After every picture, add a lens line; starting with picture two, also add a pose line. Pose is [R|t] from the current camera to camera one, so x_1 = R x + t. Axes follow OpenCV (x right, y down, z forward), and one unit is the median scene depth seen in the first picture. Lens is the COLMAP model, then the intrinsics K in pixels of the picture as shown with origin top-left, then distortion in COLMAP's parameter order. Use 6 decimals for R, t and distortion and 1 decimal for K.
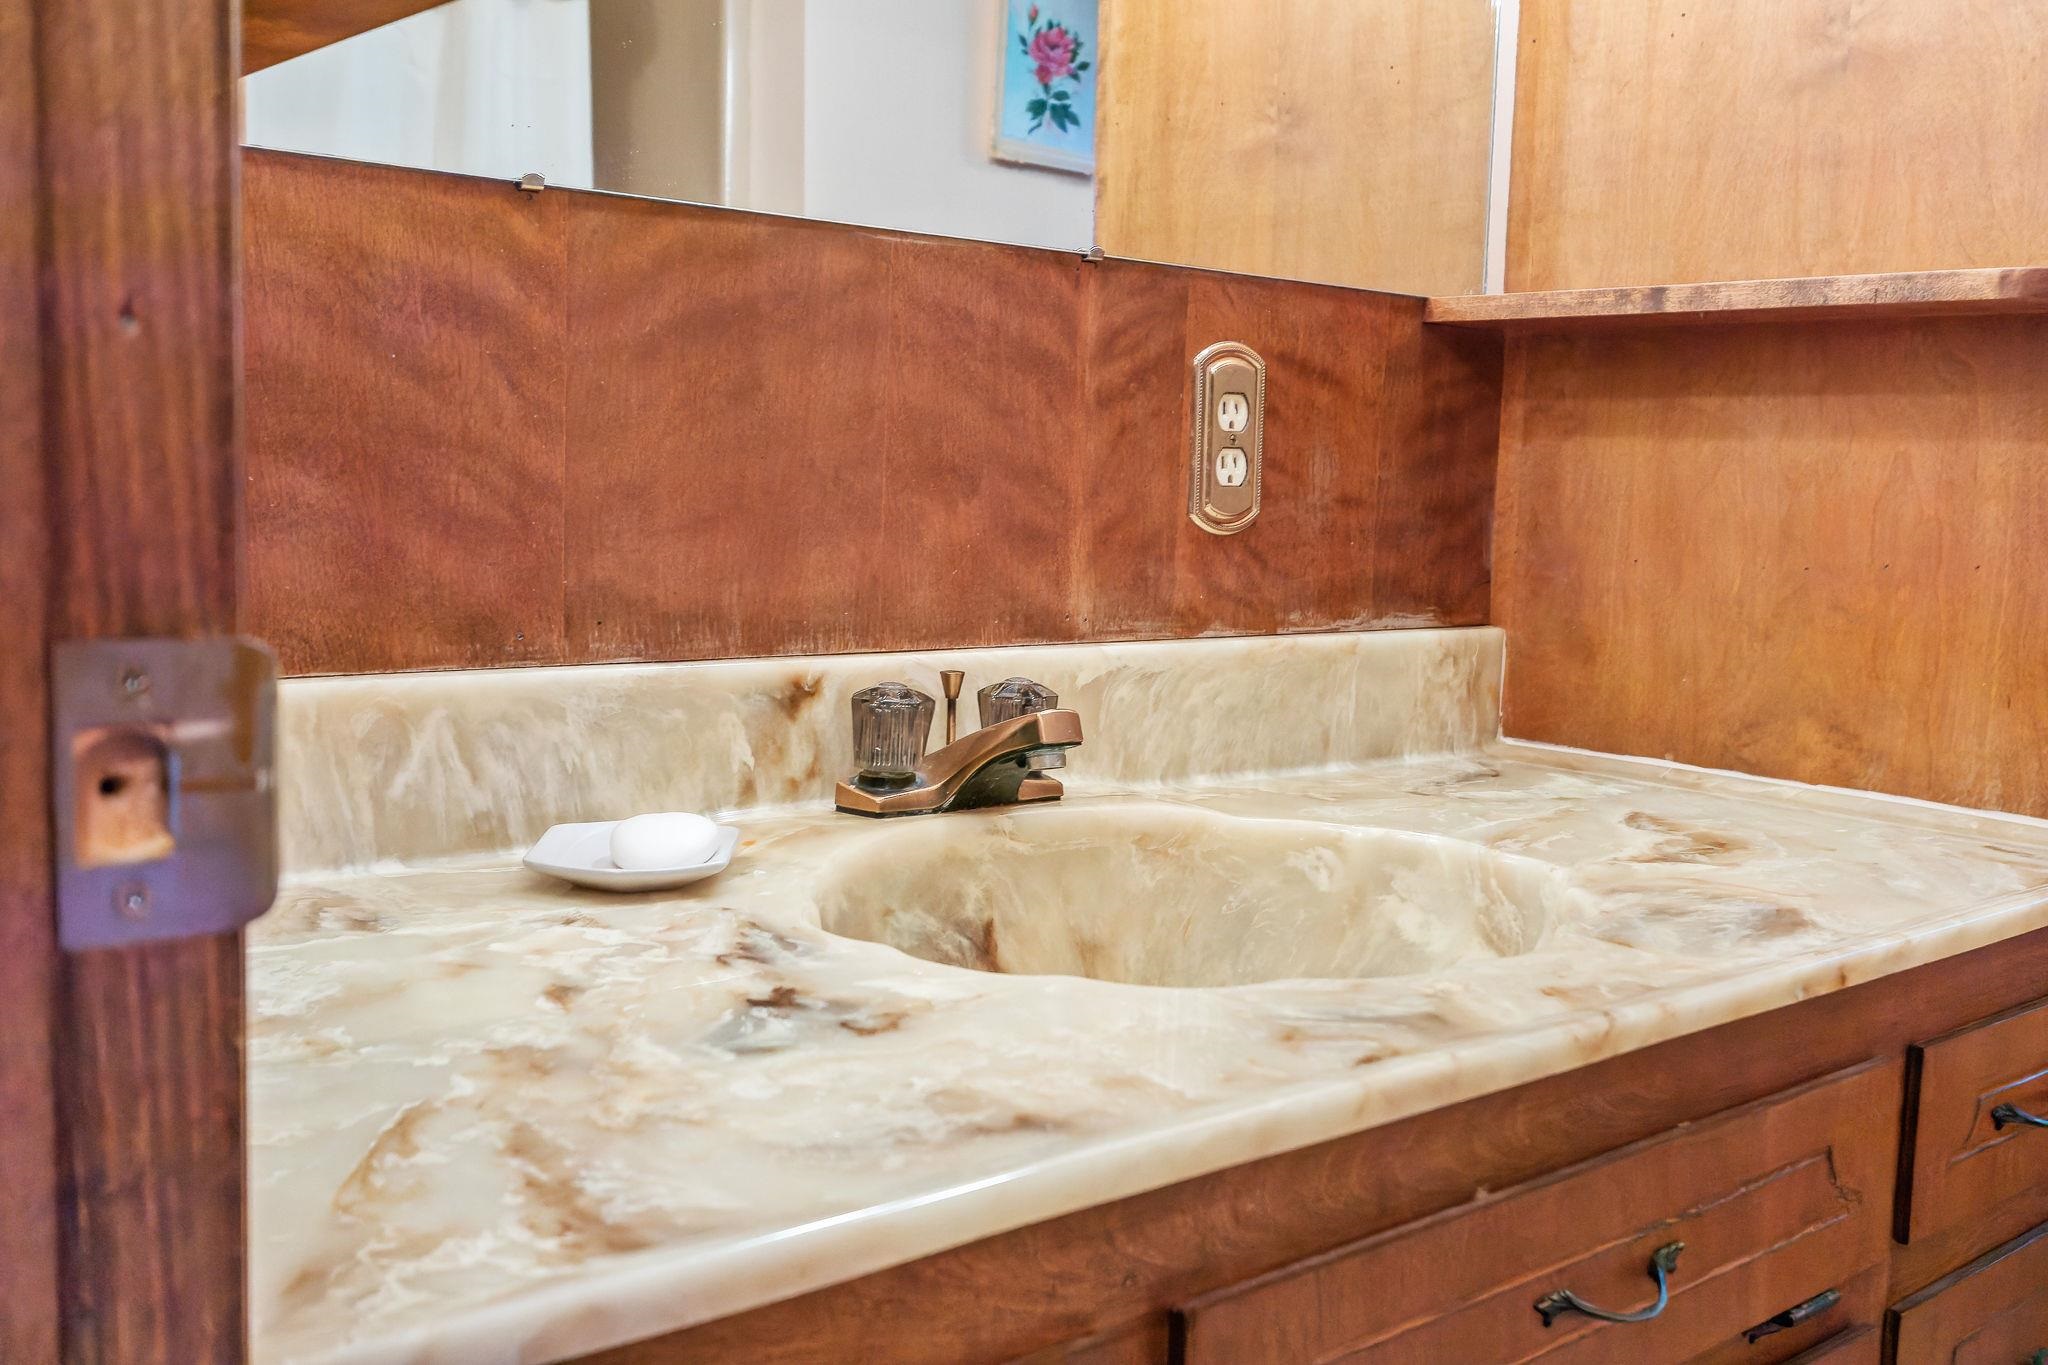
lens RADIAL K [[1981.5, 0, 1024.0], [0, 1981.5, 682.5], [0, 0, 1]] dist [0.009474, -0.021346]
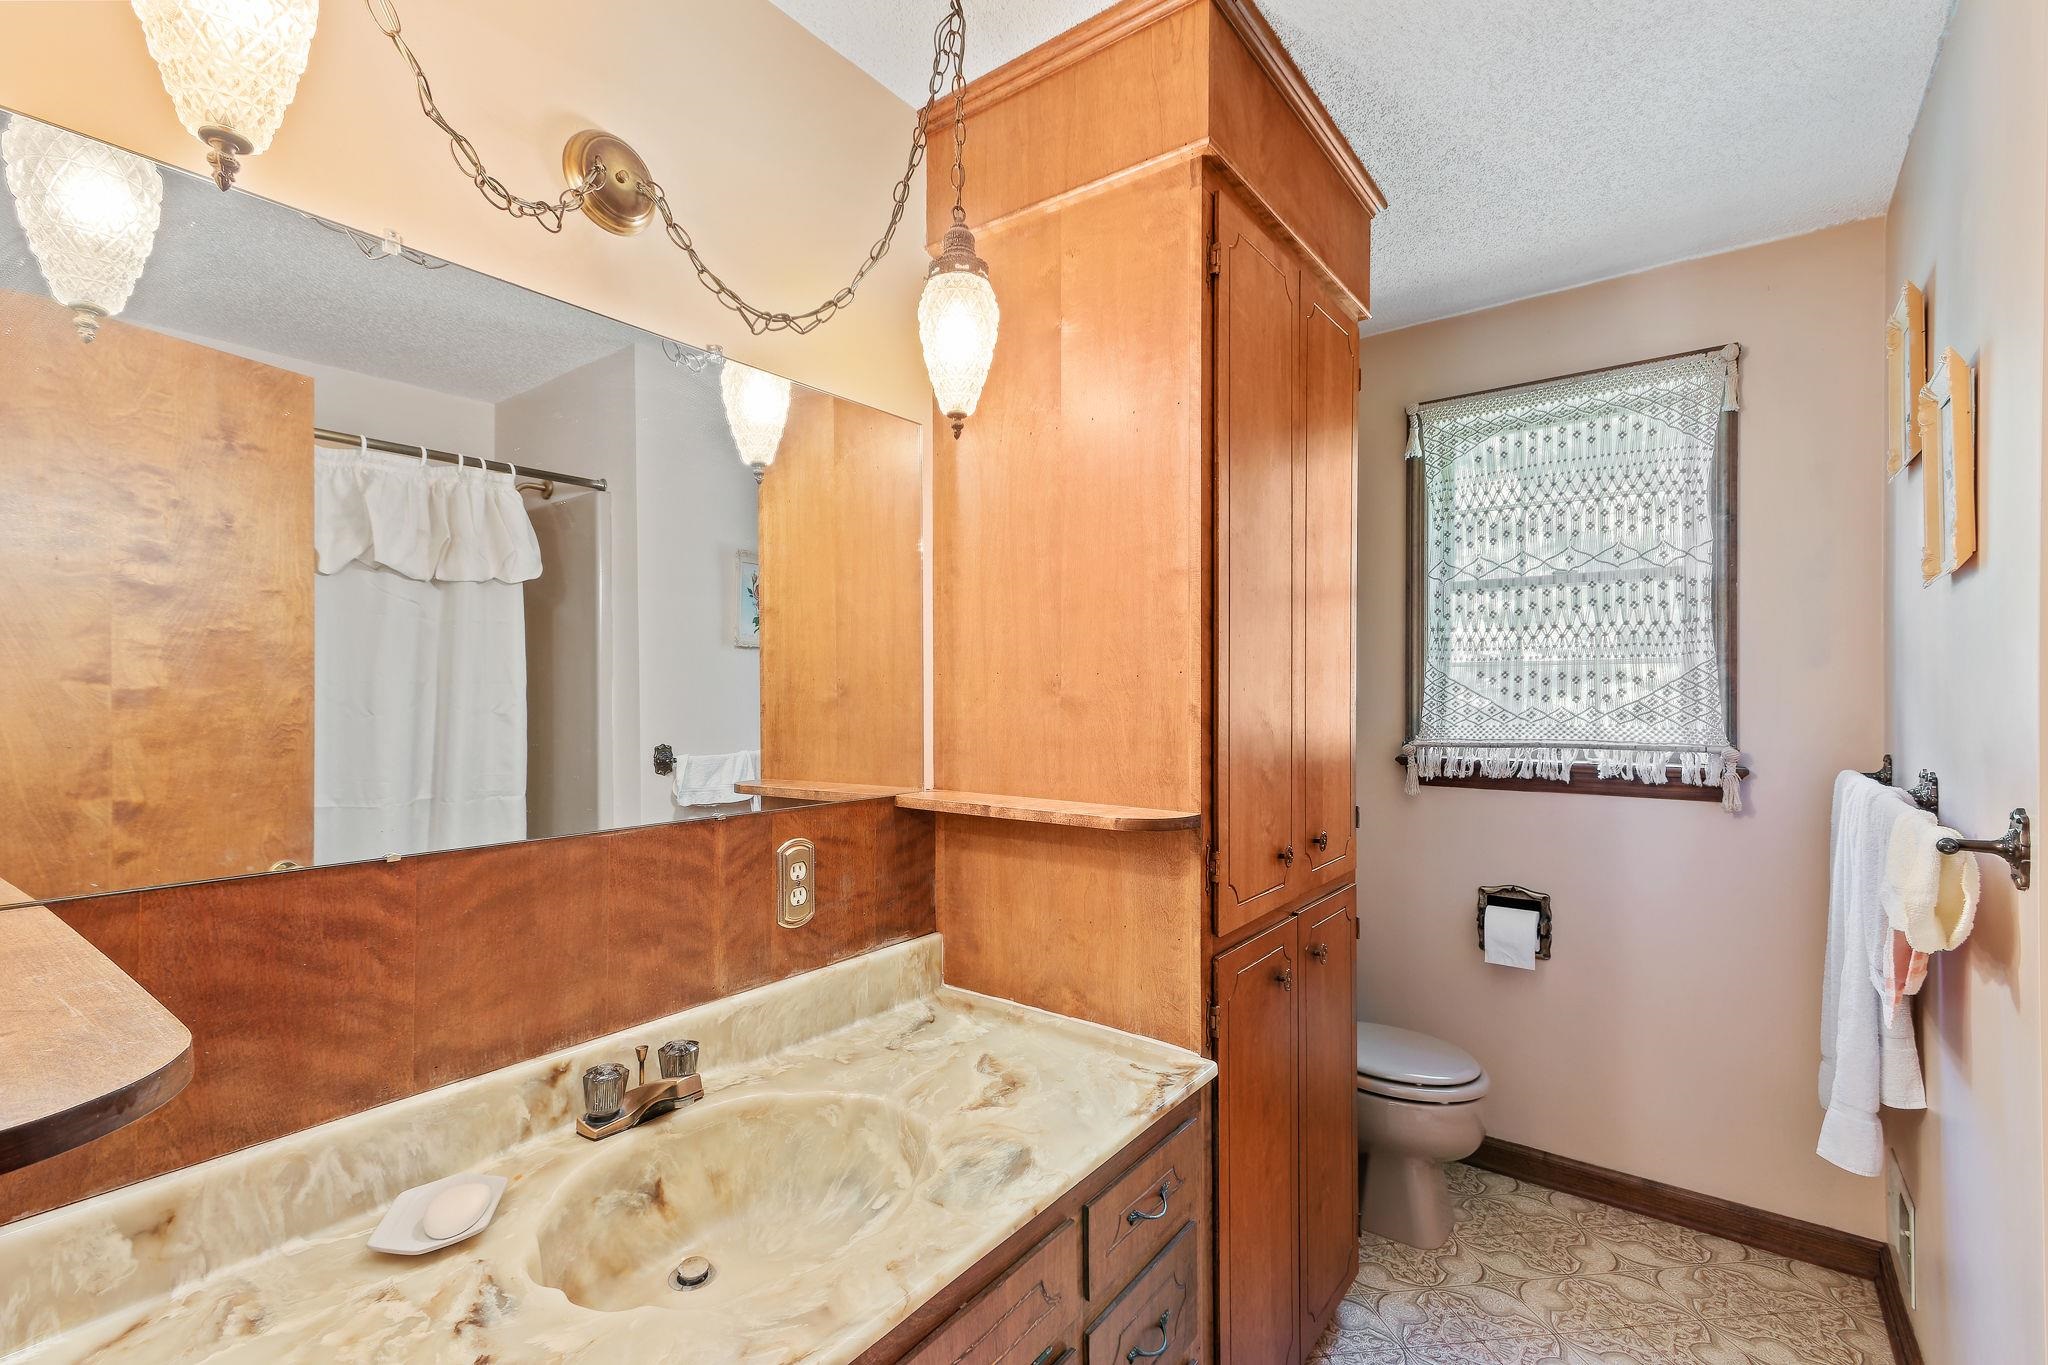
lens RADIAL K [[922.8, 0, 1006.3], [0, 922.8, 695.7], [0, 0, 1]] dist [0.031725, -0.008192]
pose [[0.975764, -0.030555, 0.216681, 0.126731], [0.053637, 0.993393, -0.101459, -0.234995], [-0.212149, 0.110622, 0.970956, -0.049596]]
